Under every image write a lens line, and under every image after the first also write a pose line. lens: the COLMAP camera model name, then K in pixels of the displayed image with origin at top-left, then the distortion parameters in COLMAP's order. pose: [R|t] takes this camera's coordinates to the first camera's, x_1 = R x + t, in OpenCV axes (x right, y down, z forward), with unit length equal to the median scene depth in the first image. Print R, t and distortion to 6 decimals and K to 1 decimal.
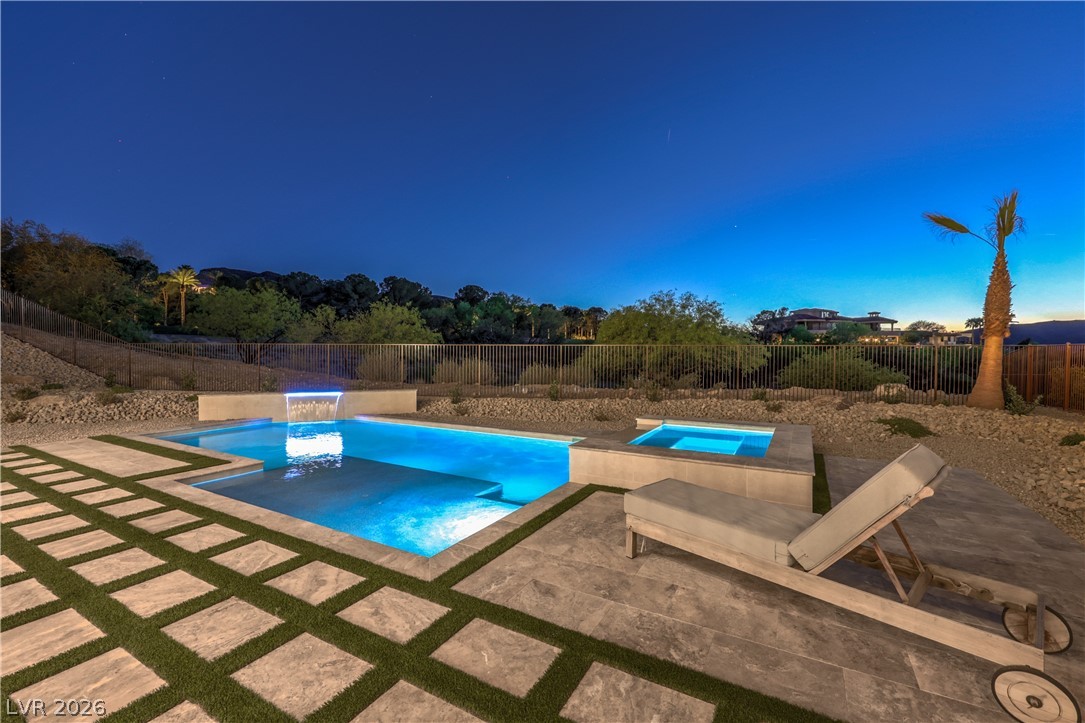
lens RADIAL K [[448.6, 0, 542.5], [0, 448.6, 361.5], [0, 0, 1]] dist [0.001272, 0.000175]
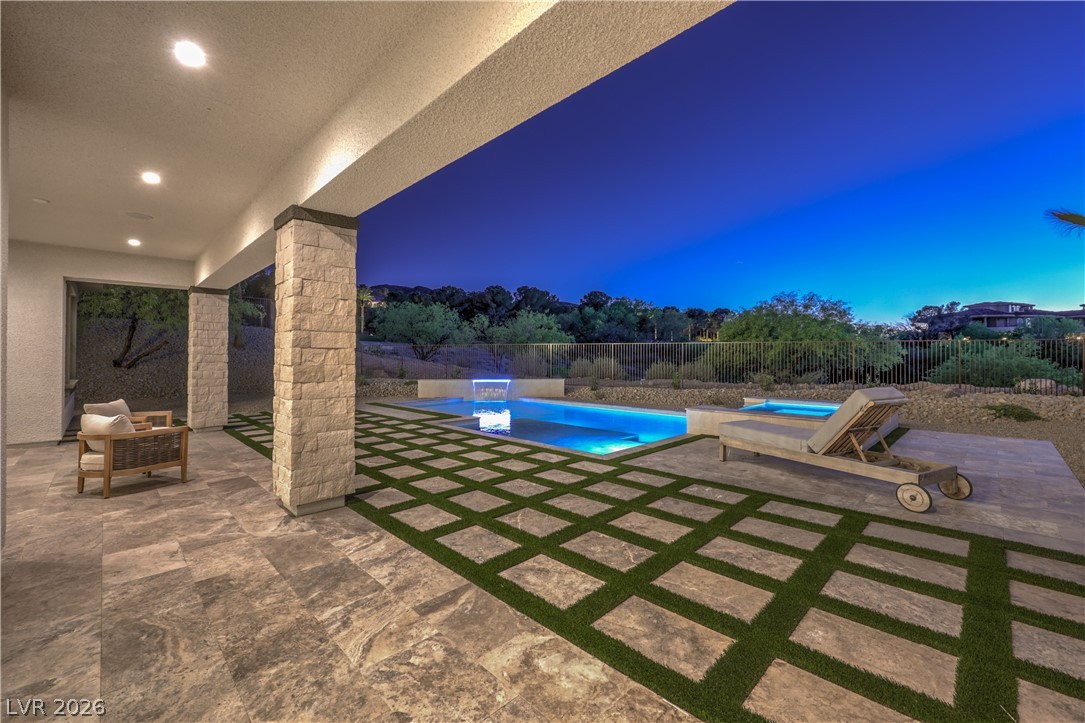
lens RADIAL K [[441.1, 0, 545.7], [0, 441.1, 351.2], [0, 0, 1]] dist [0.000220, 0.000021]
pose [[0.965019, -0.005489, -0.262124, -0.001188], [-0.002541, 0.999538, -0.030285, 0.013902], [0.262169, 0.029892, 0.964559, -0.141132]]
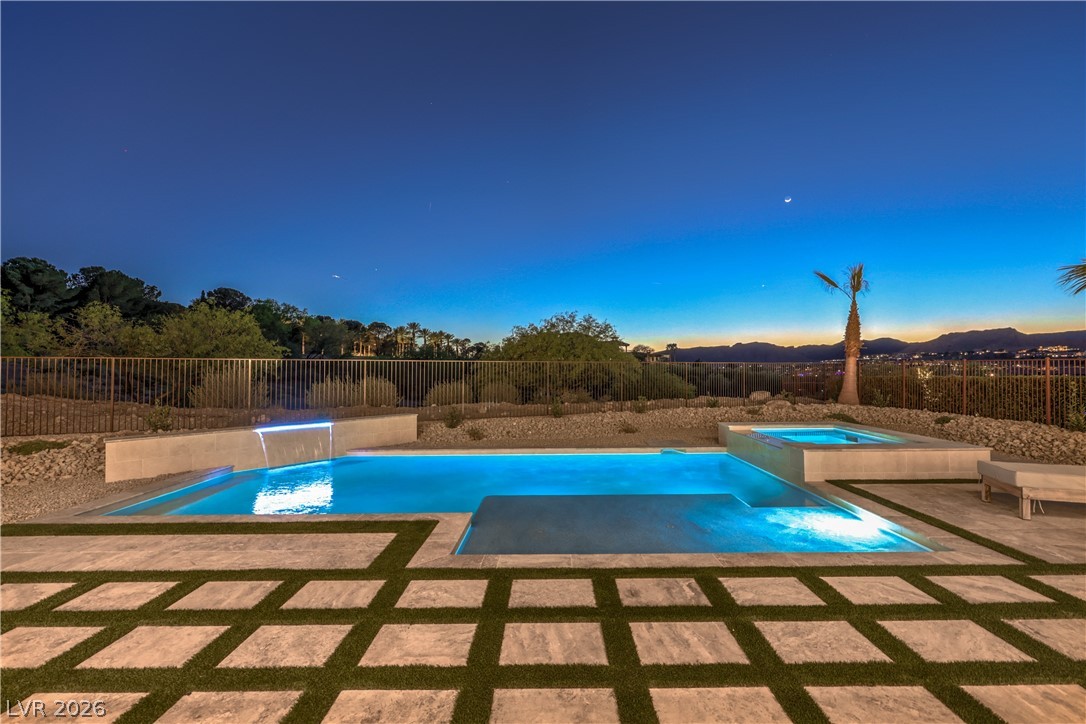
lens RADIAL K [[446.6, 0, 543.0], [0, 446.6, 362.0], [0, 0, 1]] dist [0.001657, 0.000398]
pose [[0.869096, 0.003674, 0.494629, -0.305965], [0.015217, 0.999301, -0.034159, -0.001224], [-0.494409, 0.037214, 0.868433, 0.096448]]
